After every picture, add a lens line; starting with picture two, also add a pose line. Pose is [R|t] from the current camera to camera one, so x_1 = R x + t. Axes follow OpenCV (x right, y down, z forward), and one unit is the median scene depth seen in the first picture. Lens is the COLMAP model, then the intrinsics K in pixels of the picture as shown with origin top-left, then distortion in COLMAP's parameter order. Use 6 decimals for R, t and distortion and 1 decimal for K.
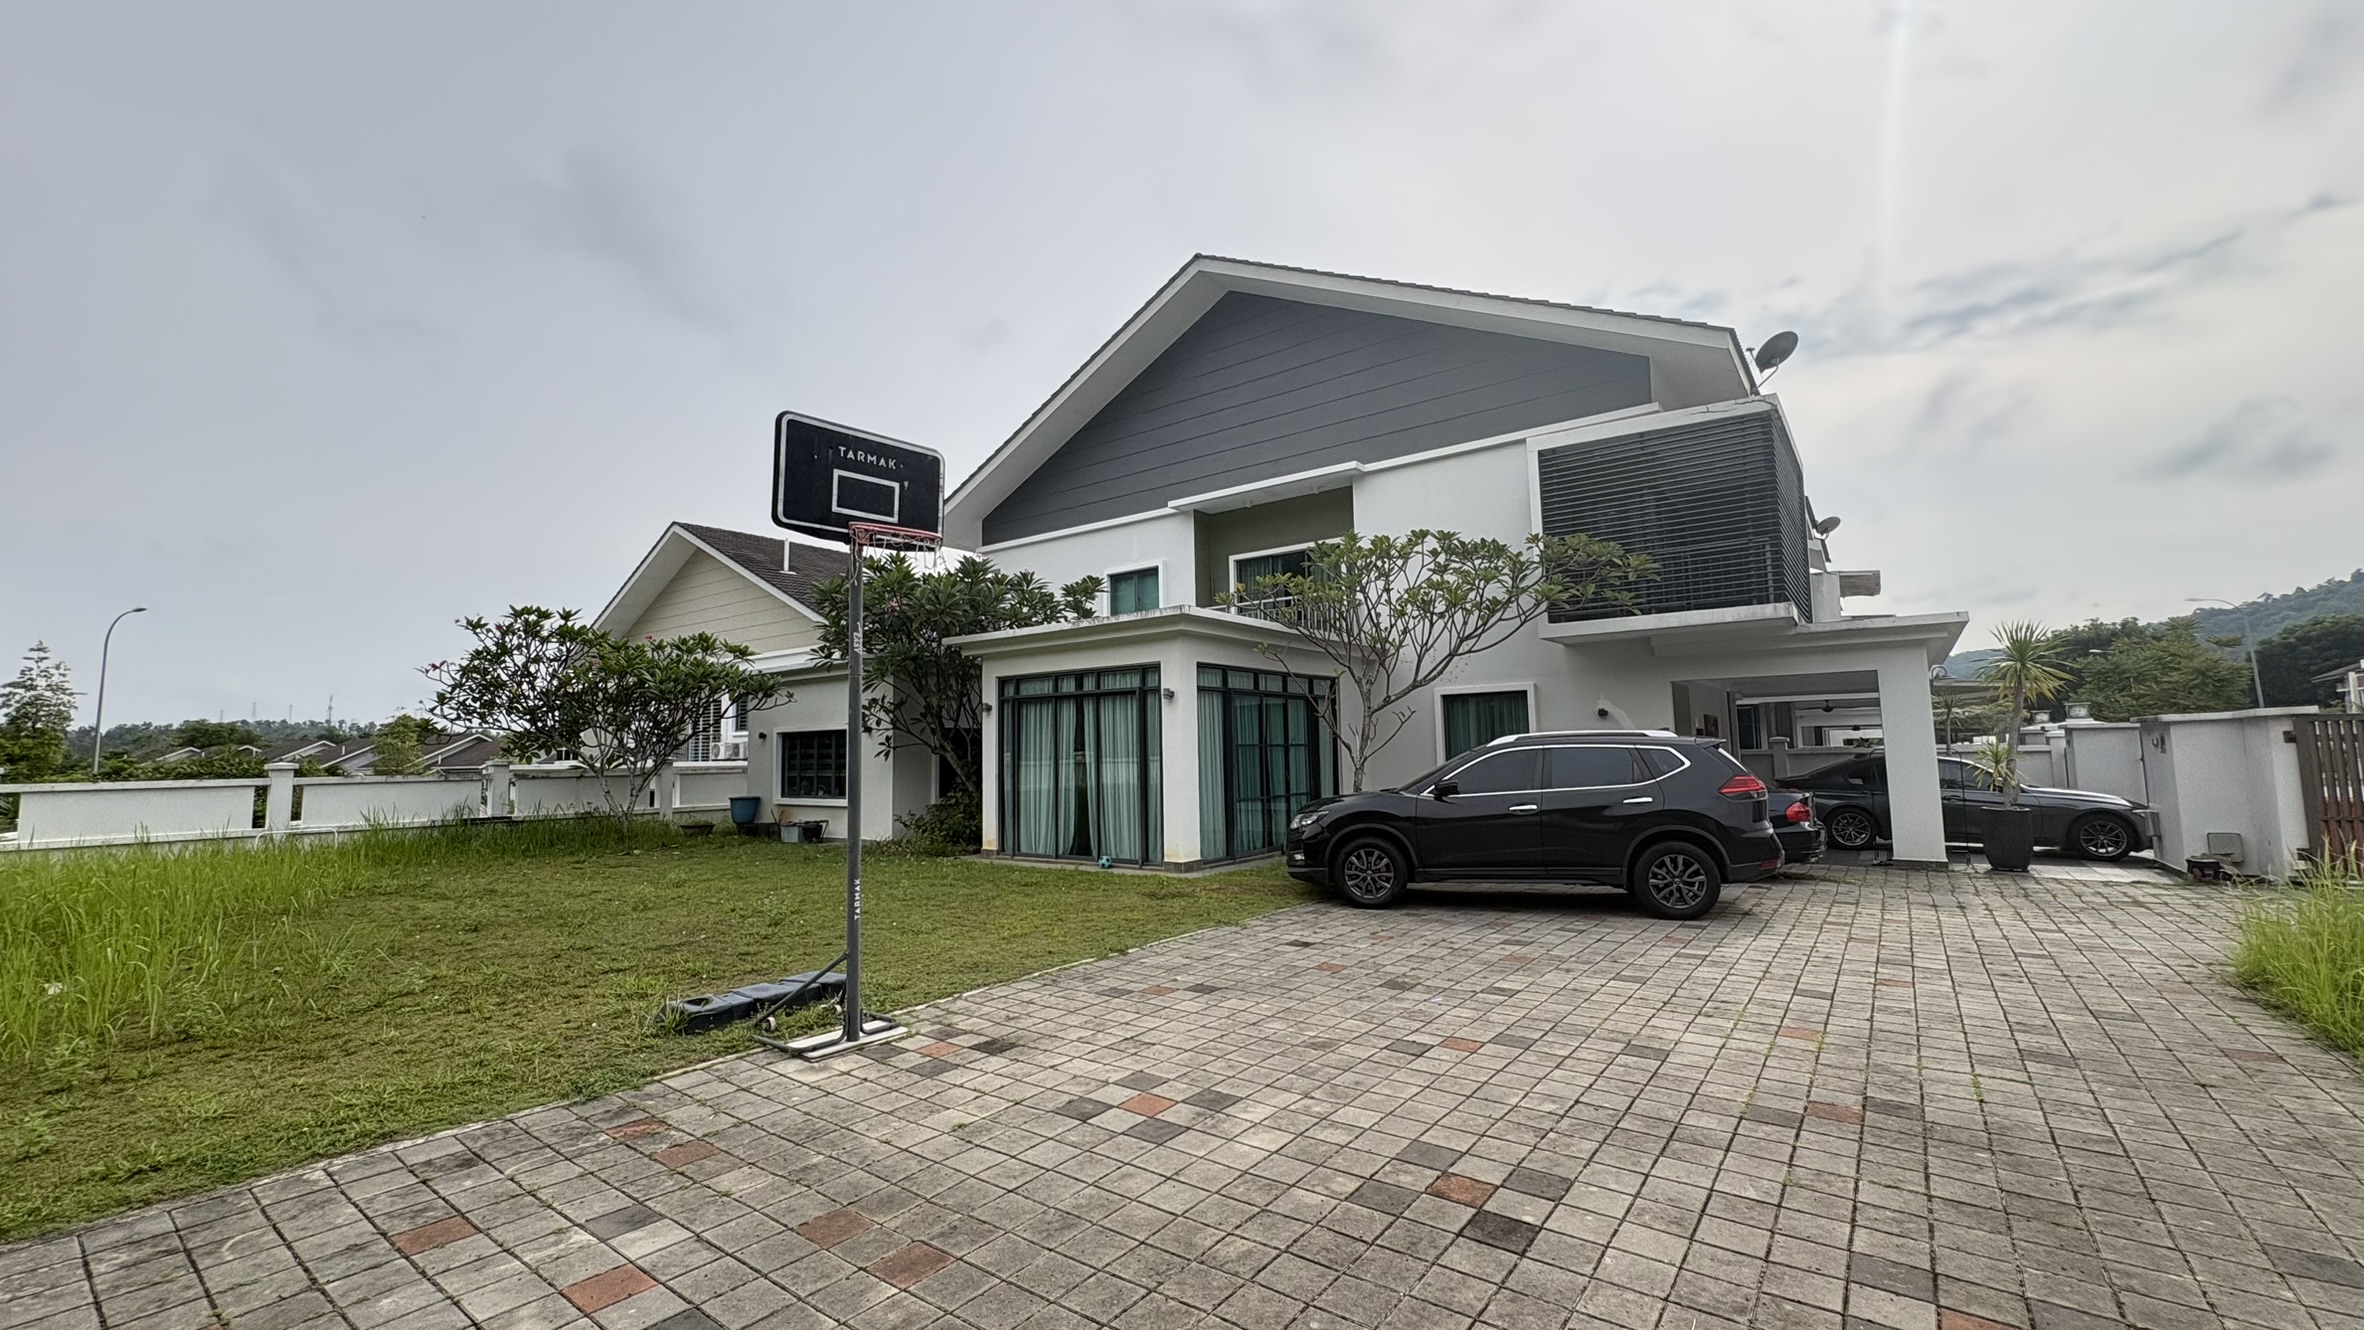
lens RADIAL K [[935.8, 0, 1177.3], [0, 935.8, 670.7], [0, 0, 1]] dist [-0.010367, 0.000015]
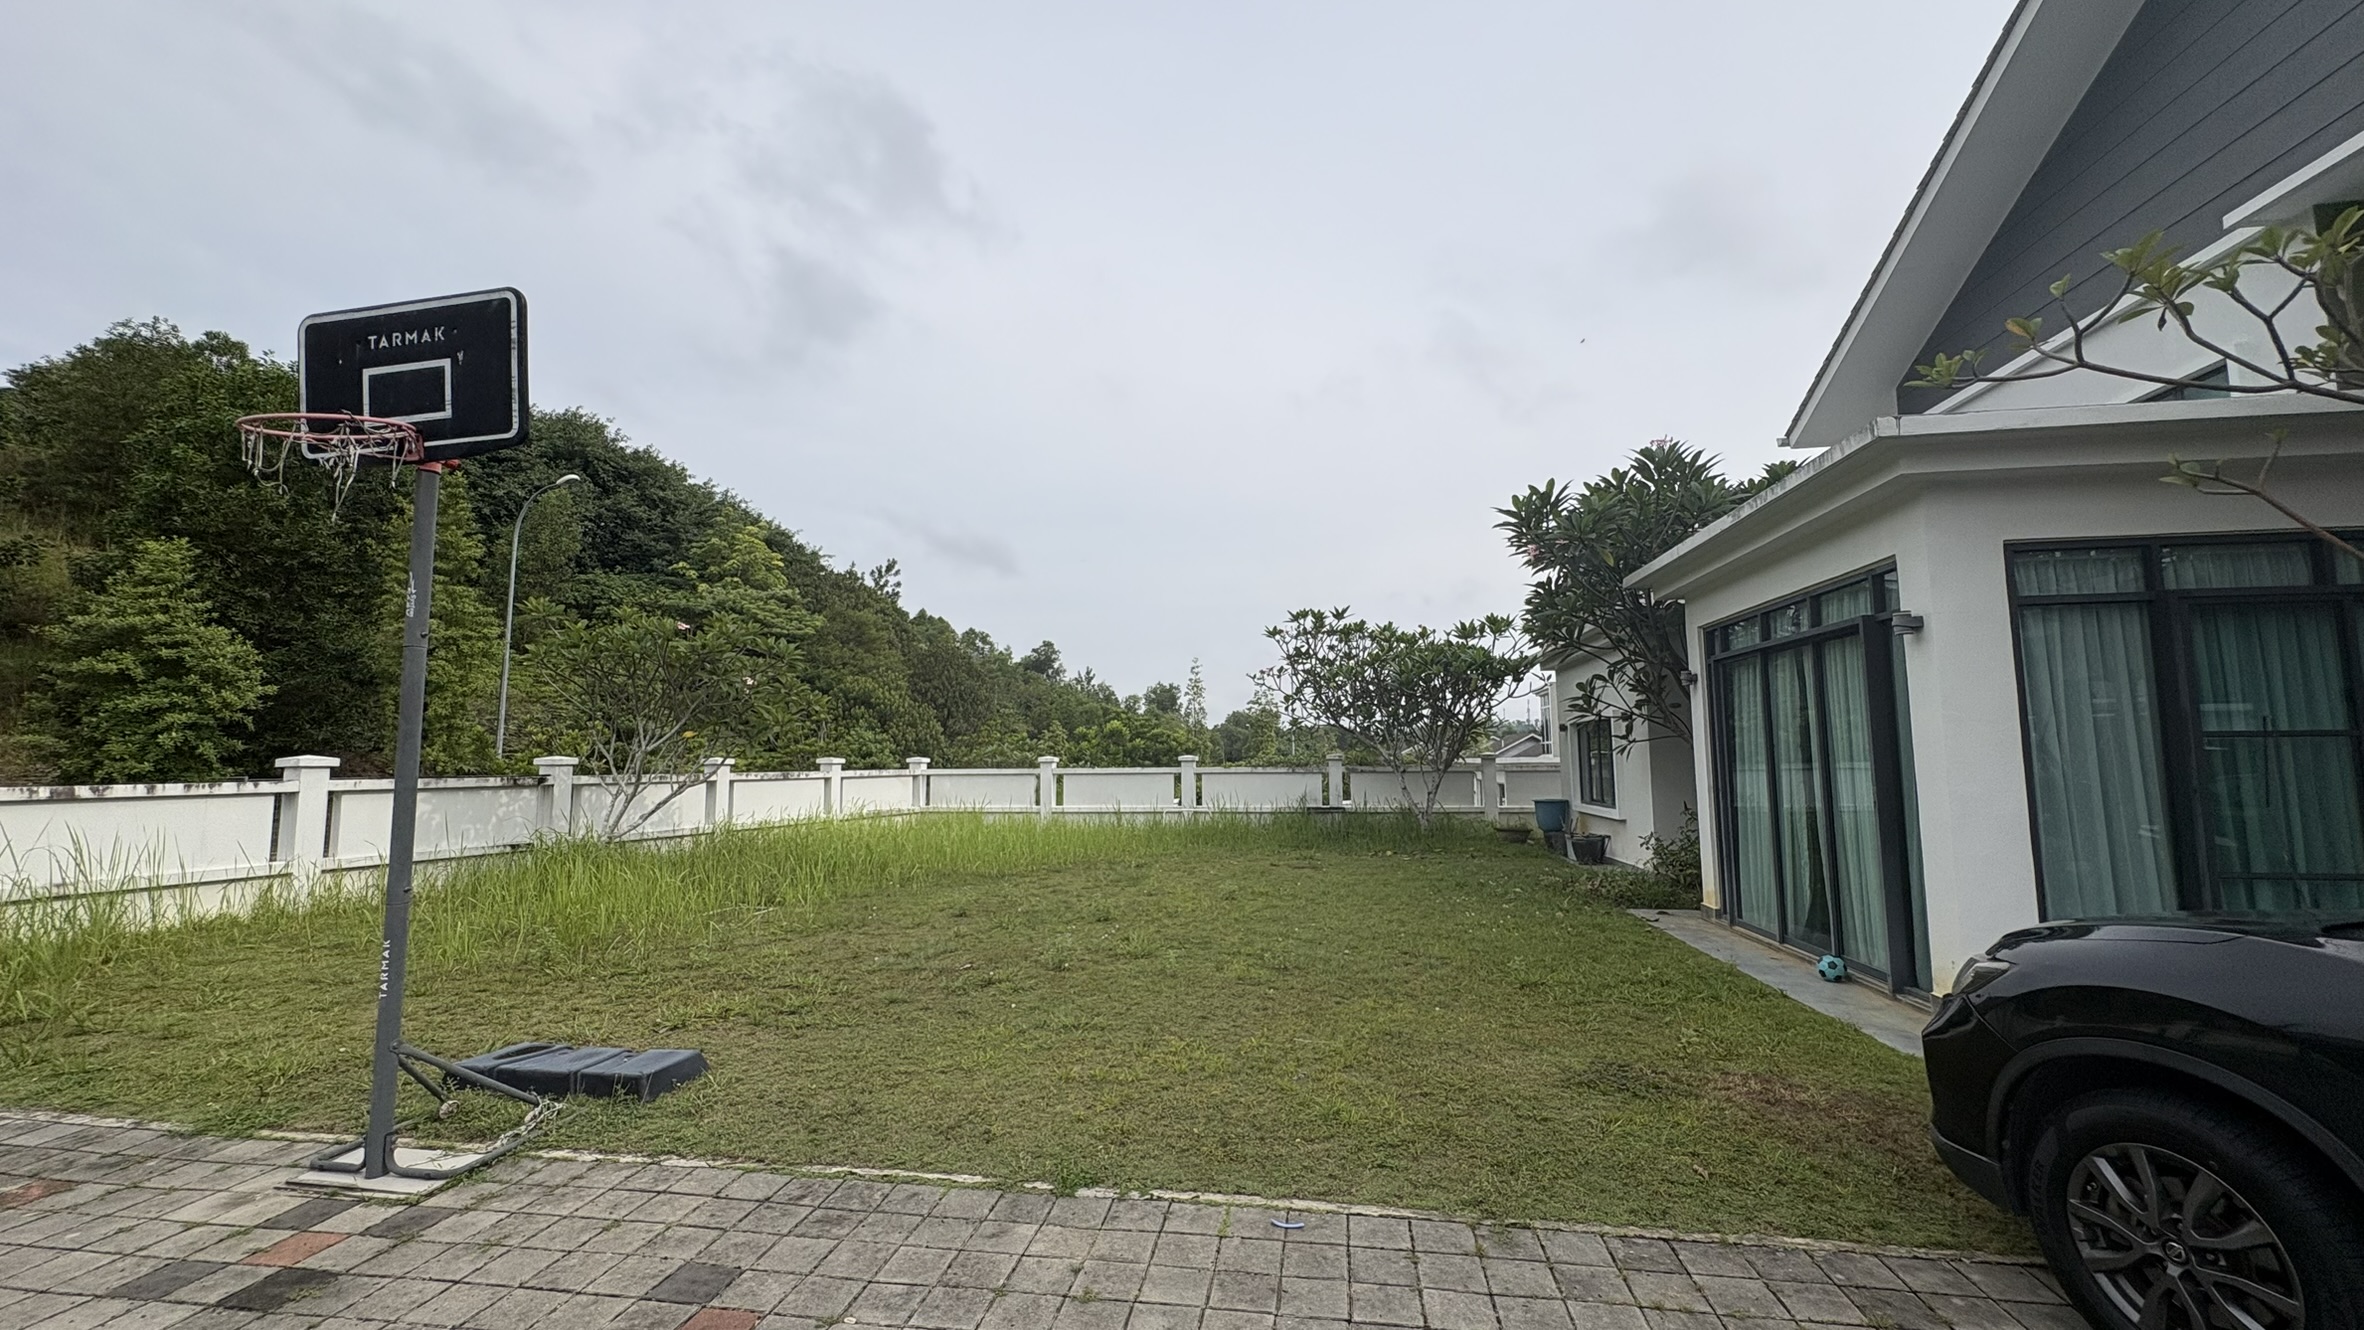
lens RADIAL K [[943.0, 0, 1182.0], [0, 943.0, 665.0], [0, 0, 1]] dist [-0.001636, 0.000220]
pose [[0.473138, -0.073929, -0.877881, 0.308196], [0.076031, 0.996182, -0.042914, 0.051745], [0.877701, -0.046442, 0.476952, 0.651723]]
